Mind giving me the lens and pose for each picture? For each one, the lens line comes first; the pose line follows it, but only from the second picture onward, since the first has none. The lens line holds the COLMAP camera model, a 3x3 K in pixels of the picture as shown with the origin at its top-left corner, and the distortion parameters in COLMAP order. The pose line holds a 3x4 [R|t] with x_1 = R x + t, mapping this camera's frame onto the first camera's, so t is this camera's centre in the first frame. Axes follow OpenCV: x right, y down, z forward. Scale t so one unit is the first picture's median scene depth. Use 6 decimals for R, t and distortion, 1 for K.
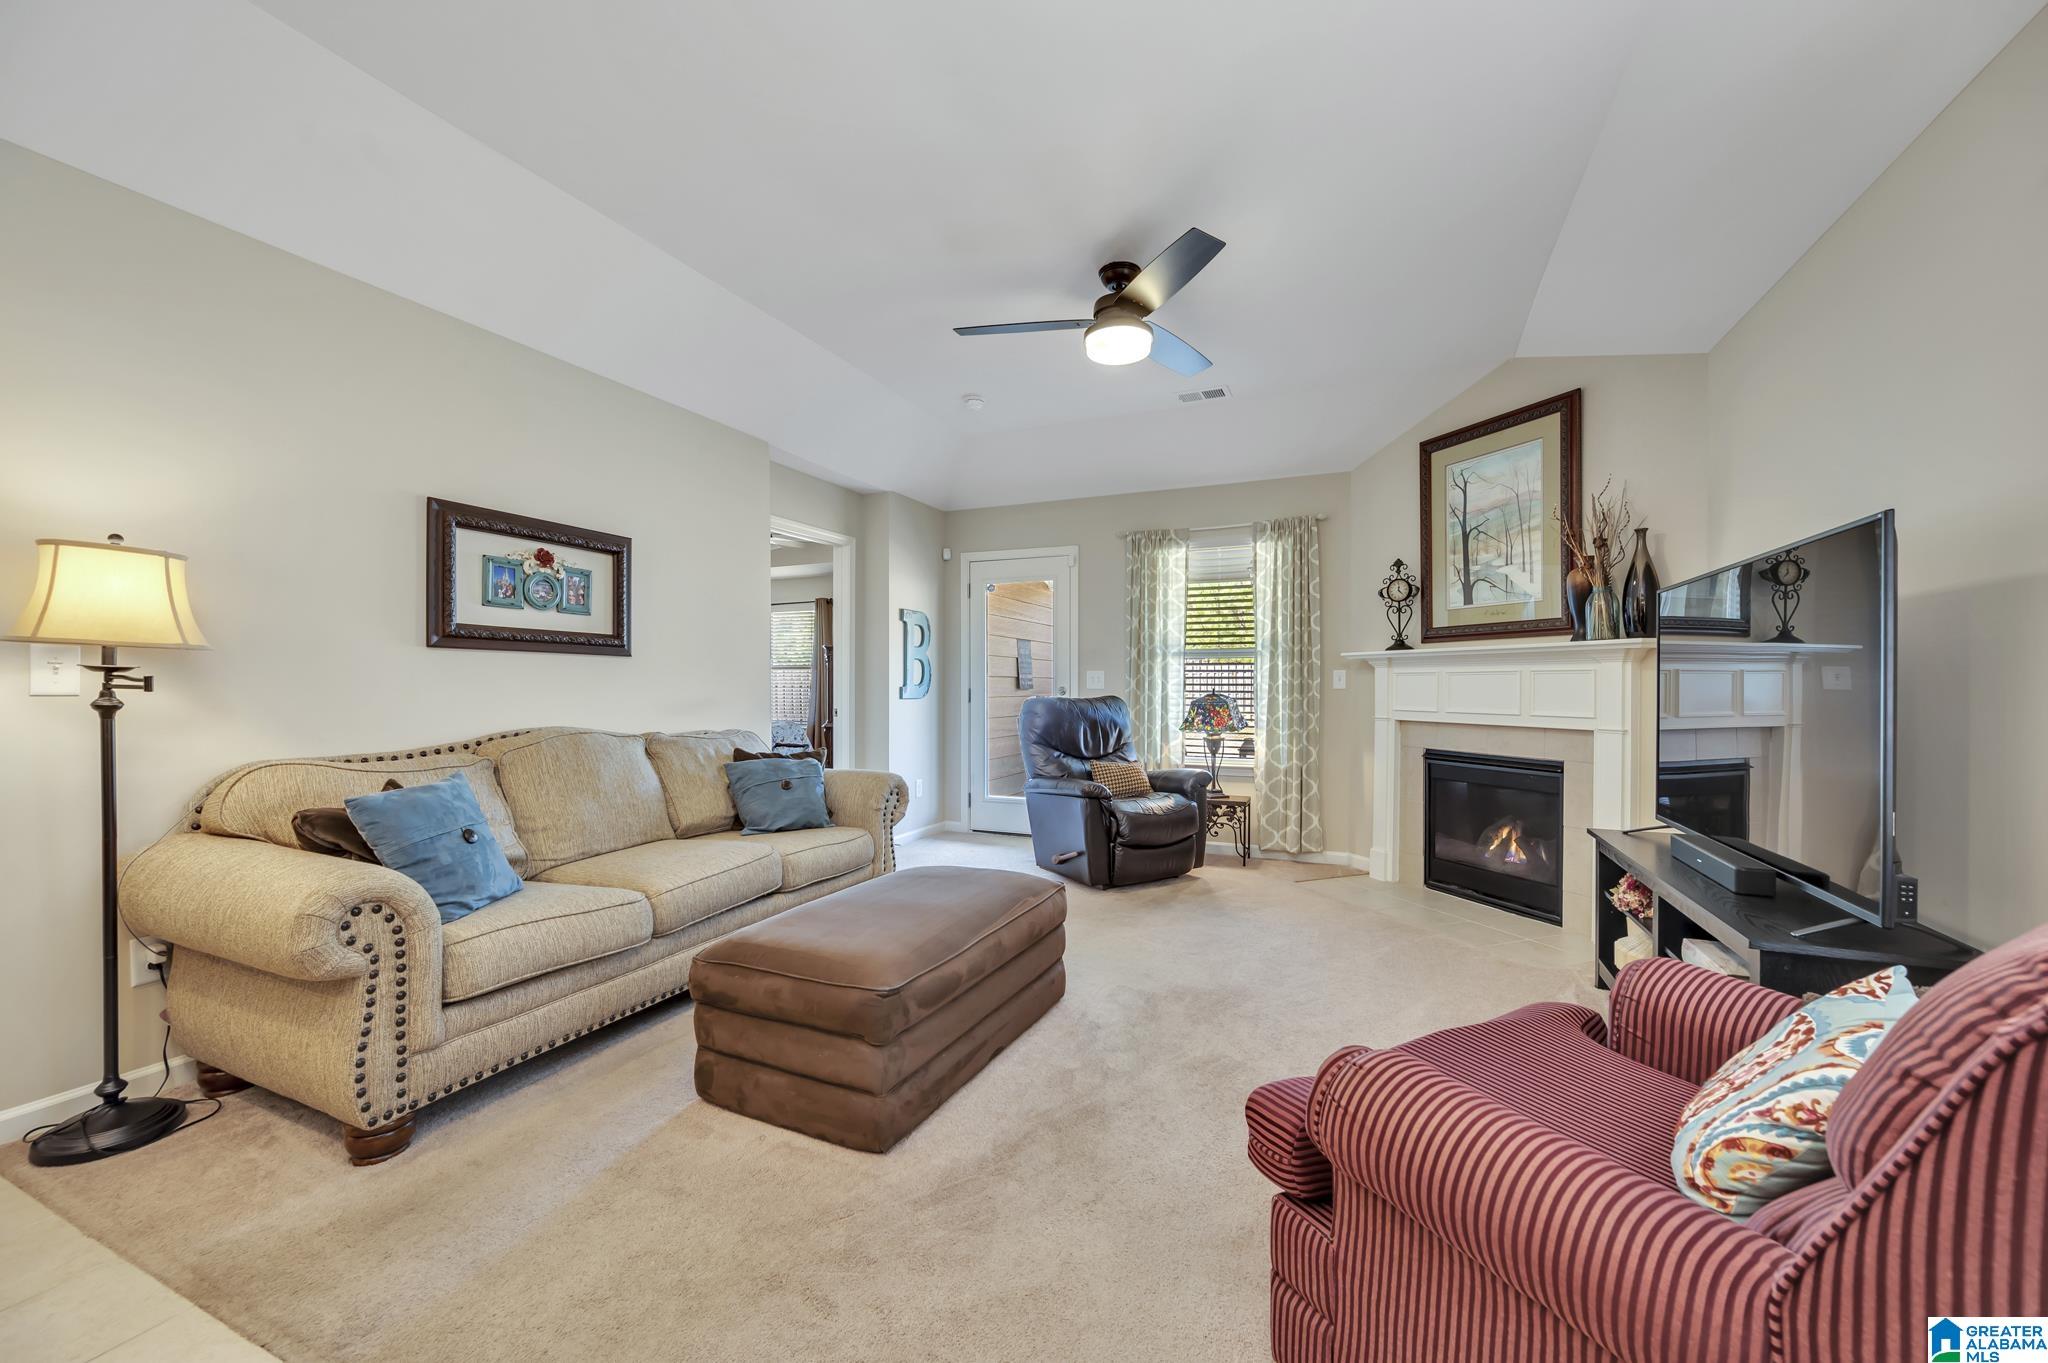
lens RADIAL K [[811.0, 0, 1023.0], [0, 811.0, 686.4], [0, 0, 1]] dist [-0.002897, -0.000739]
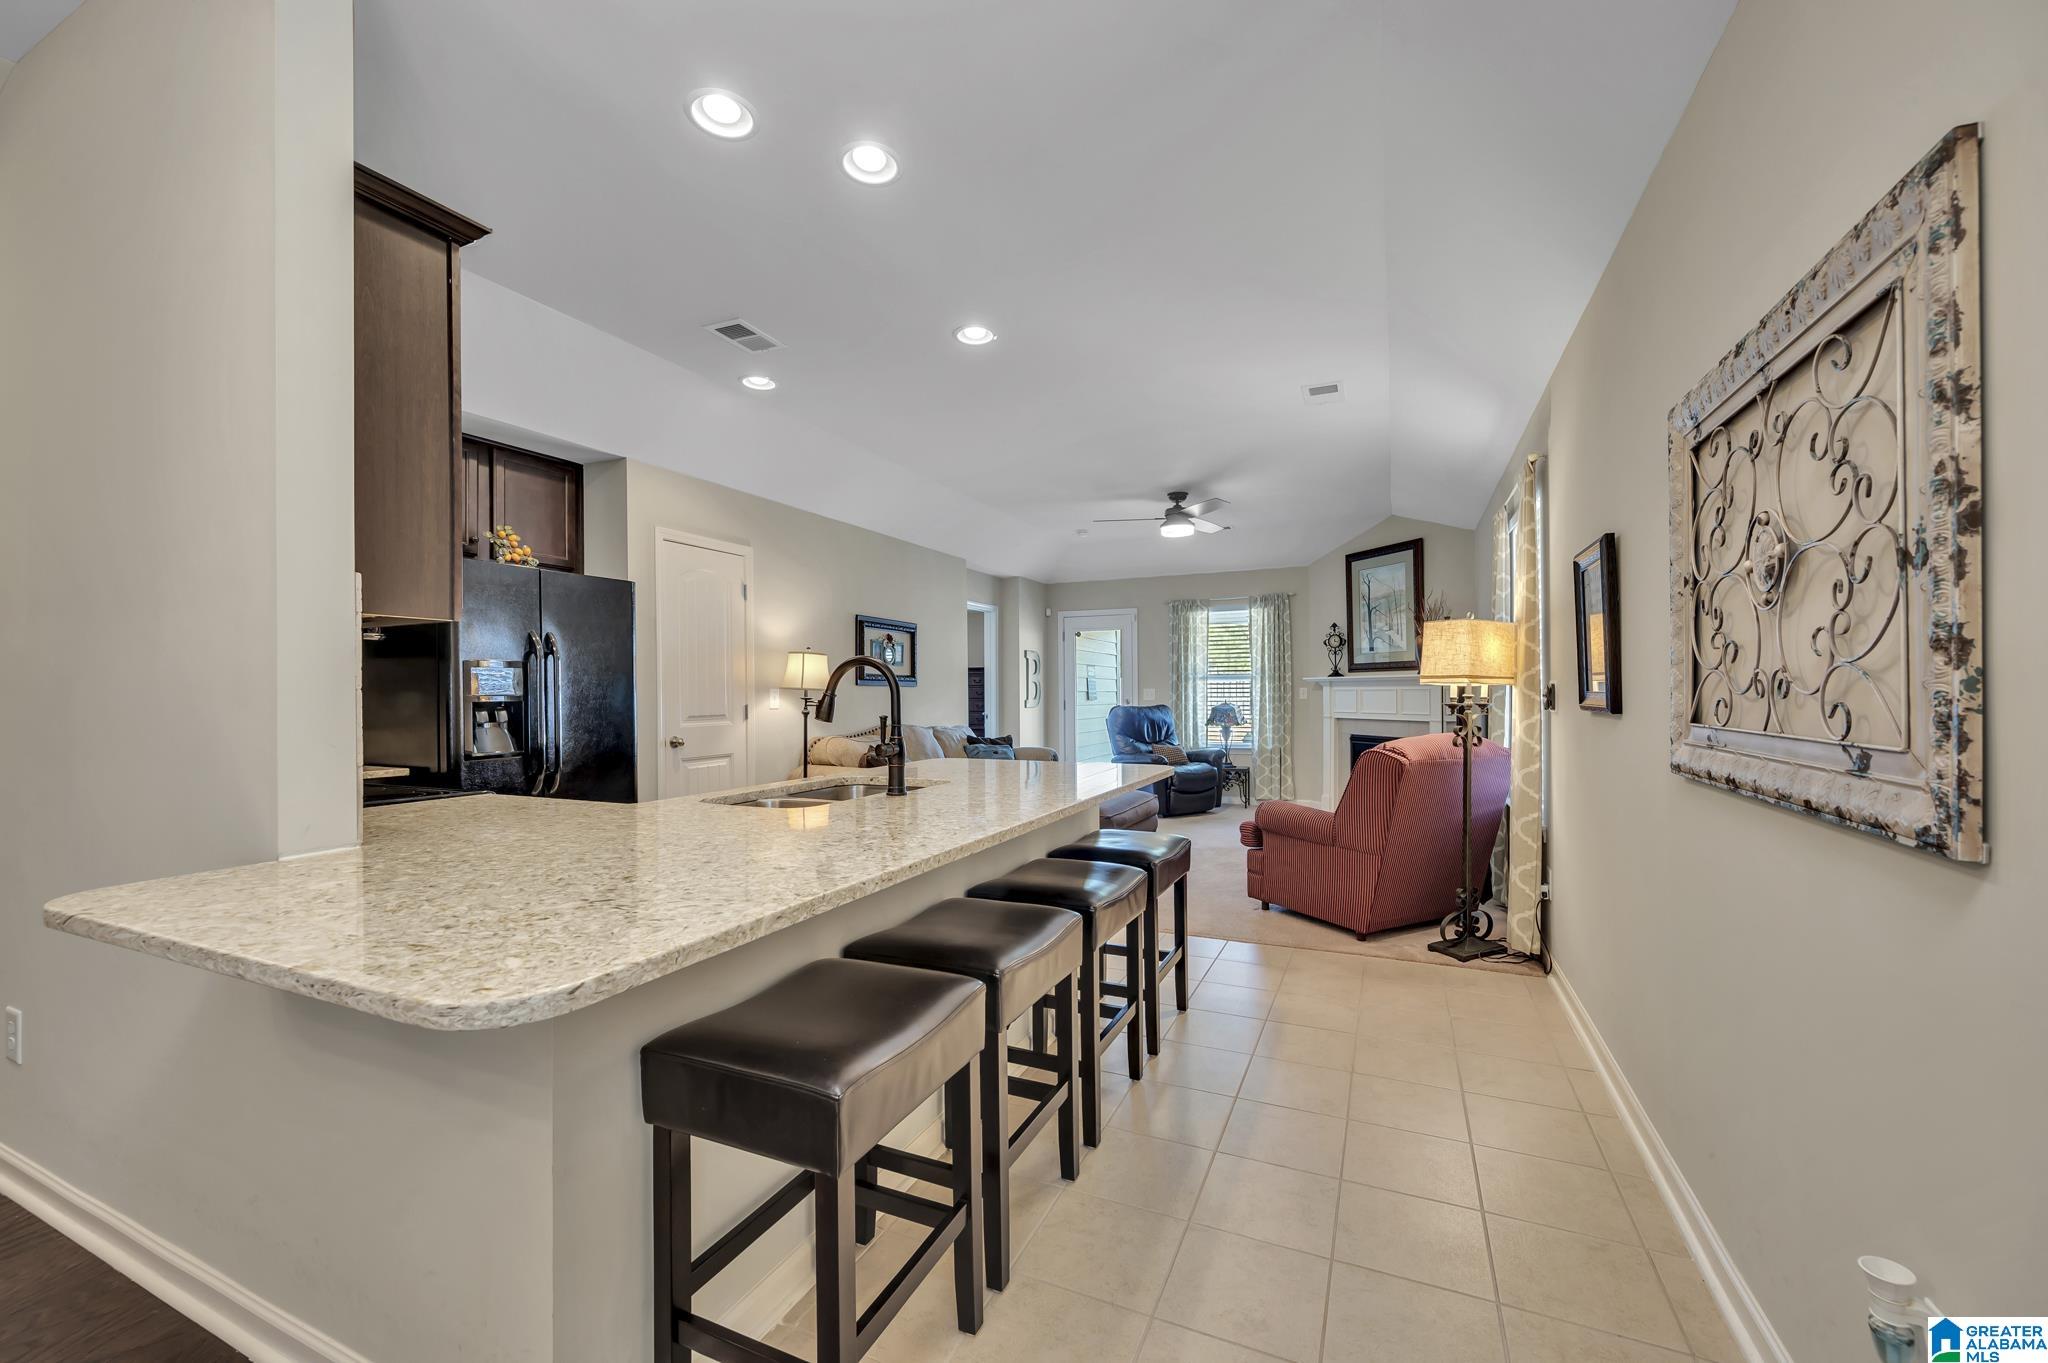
lens RADIAL K [[811.0, 0, 1022.9], [0, 811.0, 685.8], [0, 0, 1]] dist [-0.002897, -0.000739]
pose [[0.999910, -0.008814, -0.010158, -0.161518], [0.008701, 0.999900, -0.011170, -0.011291], [0.010256, 0.011081, 0.999886, -0.657114]]
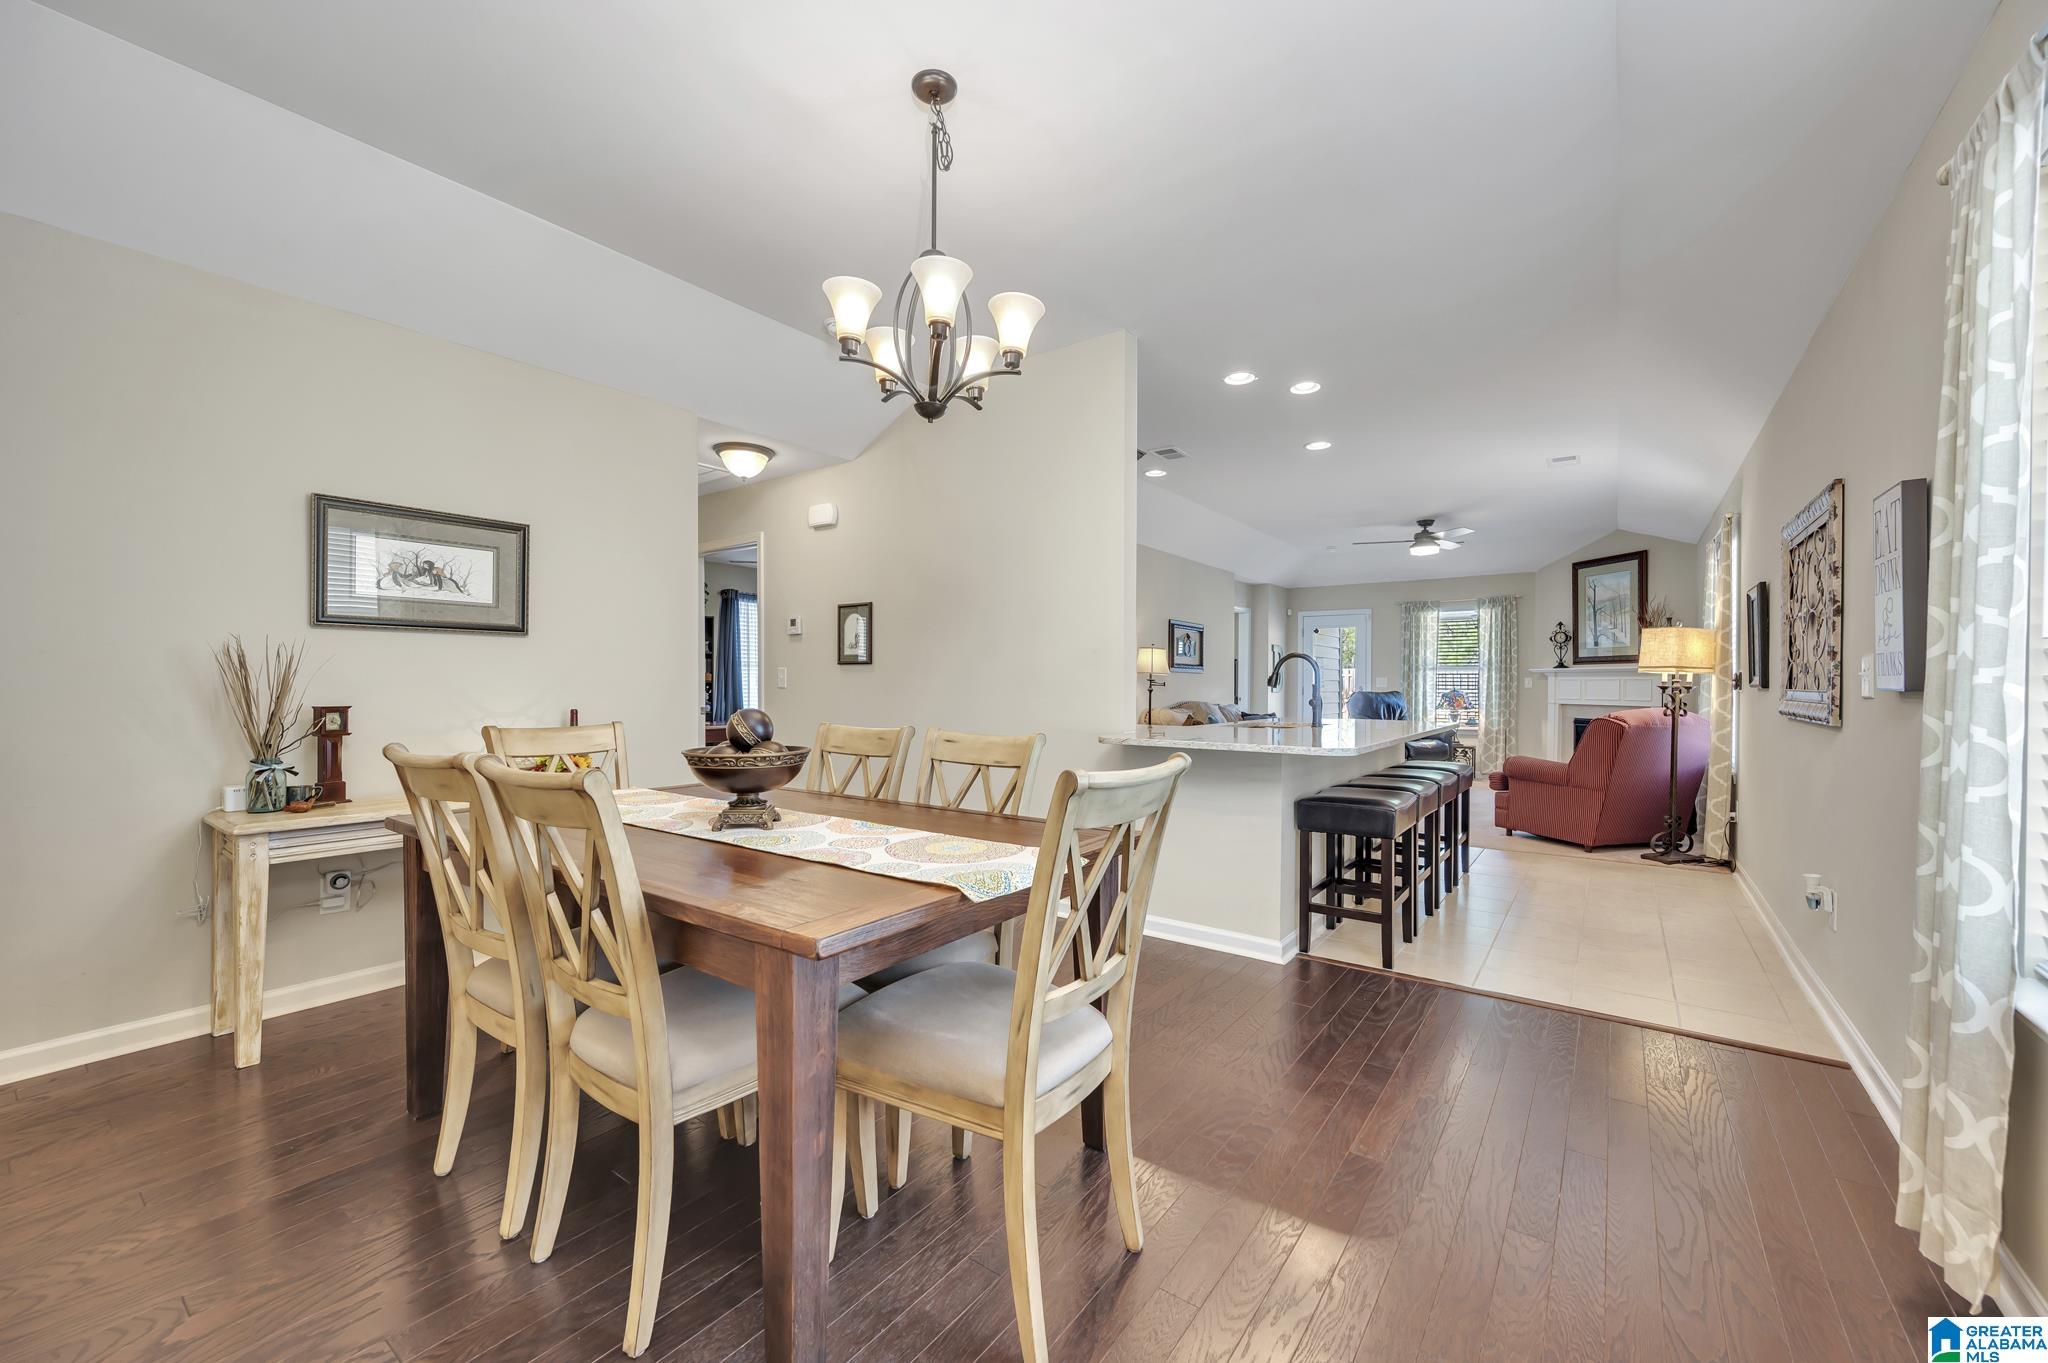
lens RADIAL K [[811.0, 0, 1017.8], [0, 811.0, 685.0], [0, 0, 1]] dist [-0.002897, -0.000739]
pose [[0.976354, 0.003858, -0.216143, -0.371808], [-0.004136, 0.999991, -0.000831, 0.003193], [0.216138, 0.001705, 0.976361, -1.127336]]
